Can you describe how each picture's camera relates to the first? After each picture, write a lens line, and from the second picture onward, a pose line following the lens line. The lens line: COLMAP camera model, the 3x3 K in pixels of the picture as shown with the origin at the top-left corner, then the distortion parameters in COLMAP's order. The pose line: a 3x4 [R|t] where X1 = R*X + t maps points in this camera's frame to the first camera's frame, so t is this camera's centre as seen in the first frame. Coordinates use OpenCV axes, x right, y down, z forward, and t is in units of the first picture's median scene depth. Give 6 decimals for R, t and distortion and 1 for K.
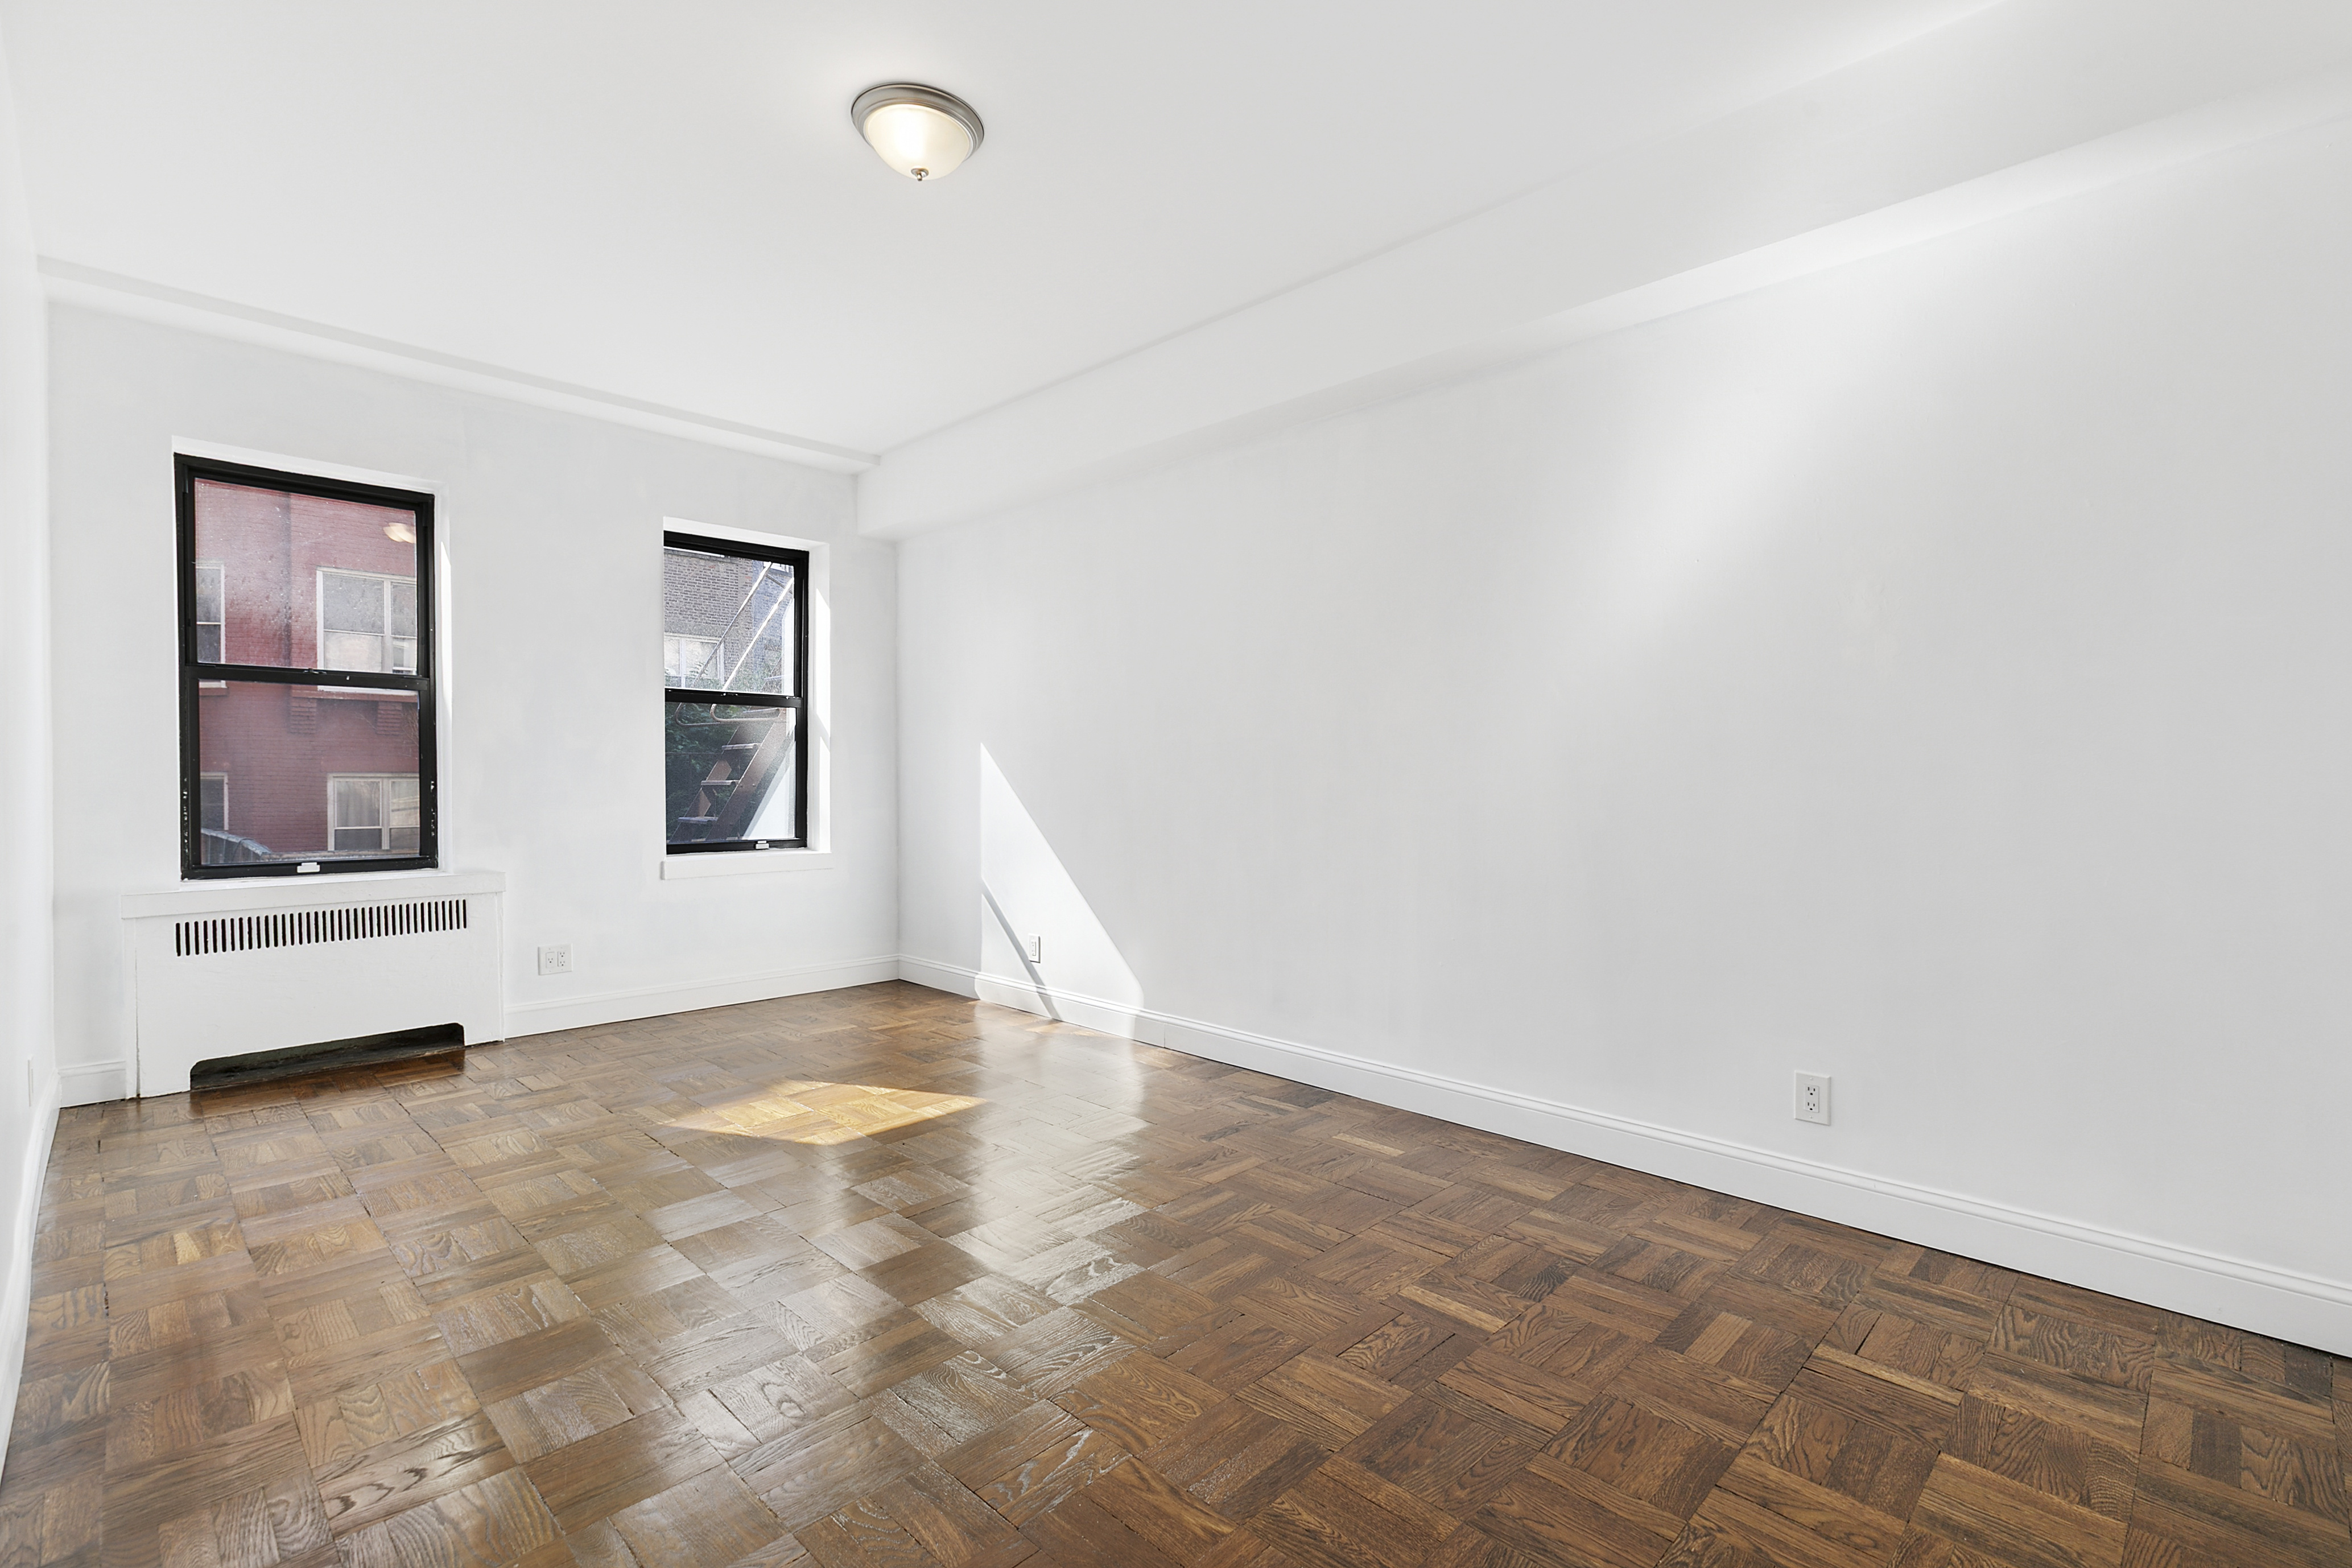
lens RADIAL K [[1063.0, 0, 1189.6], [0, 1063.0, 779.2], [0, 0, 1]] dist [0.011778, -0.000424]
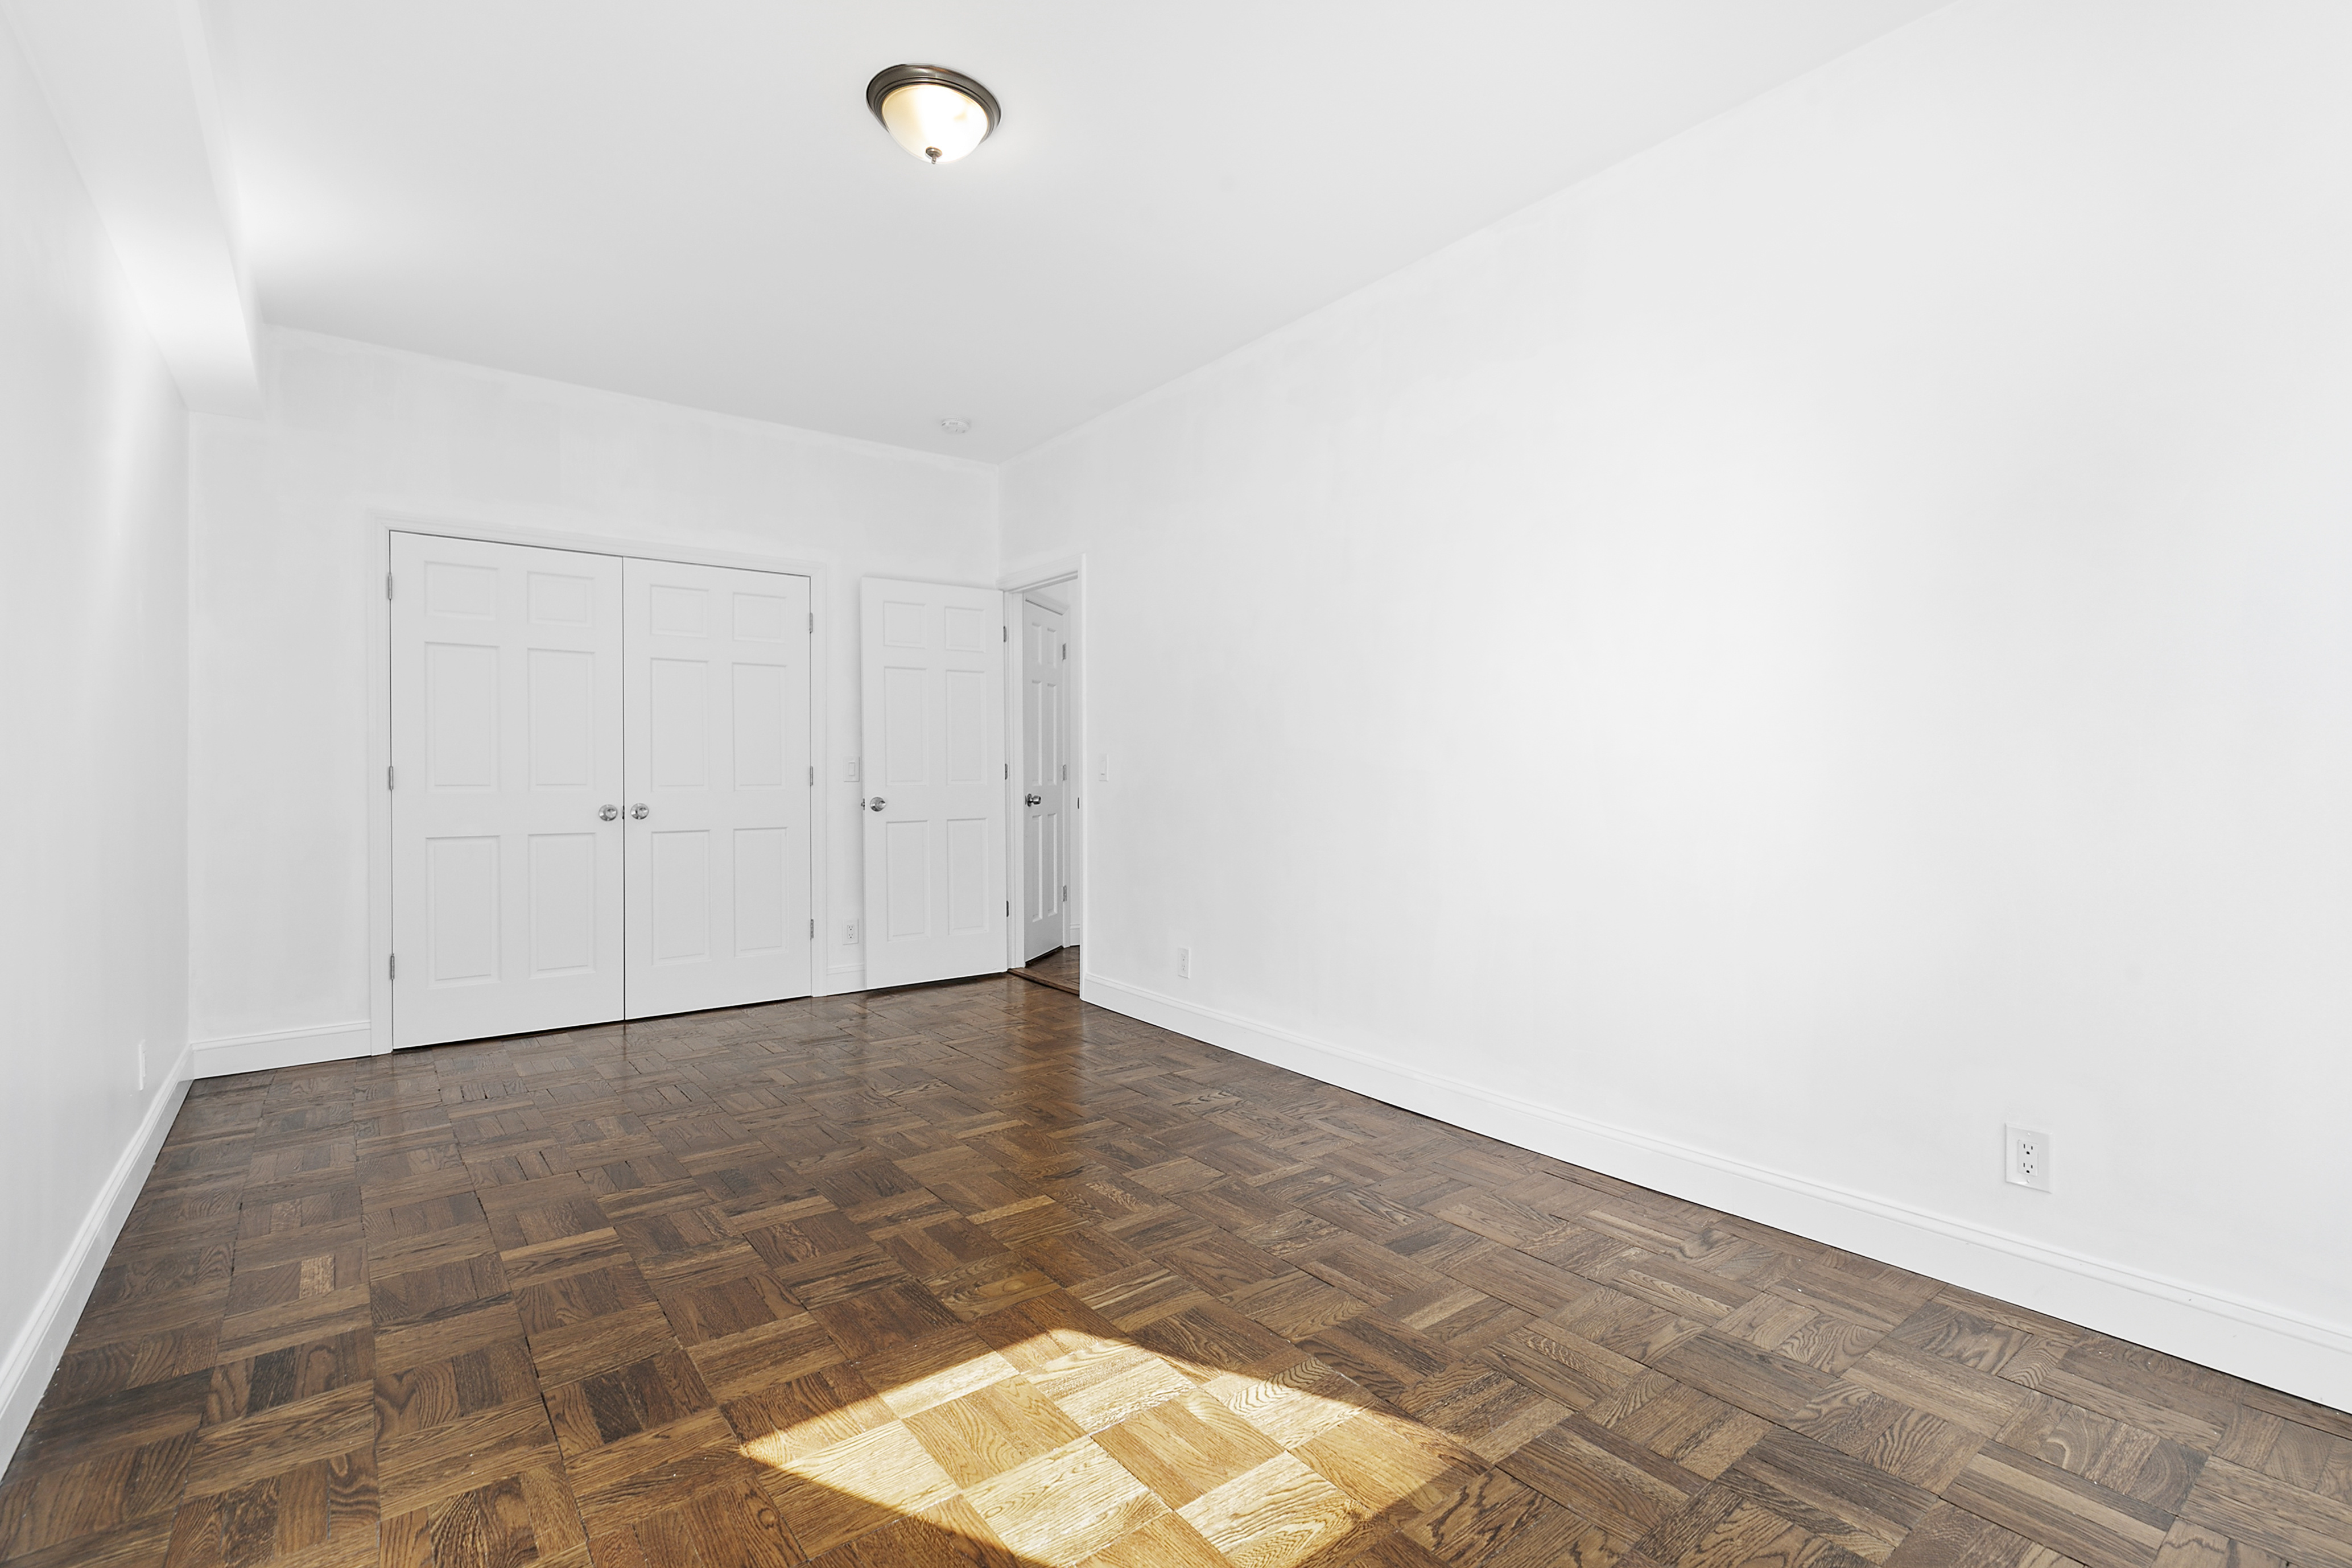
lens RADIAL K [[1063.0, 0, 1189.6], [0, 1063.0, 779.2], [0, 0, 1]] dist [0.011778, -0.000424]
pose [[-0.991168, 0.000829, 0.132612, -0.597035], [0.002865, 0.999881, 0.015168, -0.004826], [-0.132584, 0.015414, -0.991052, 1.885917]]
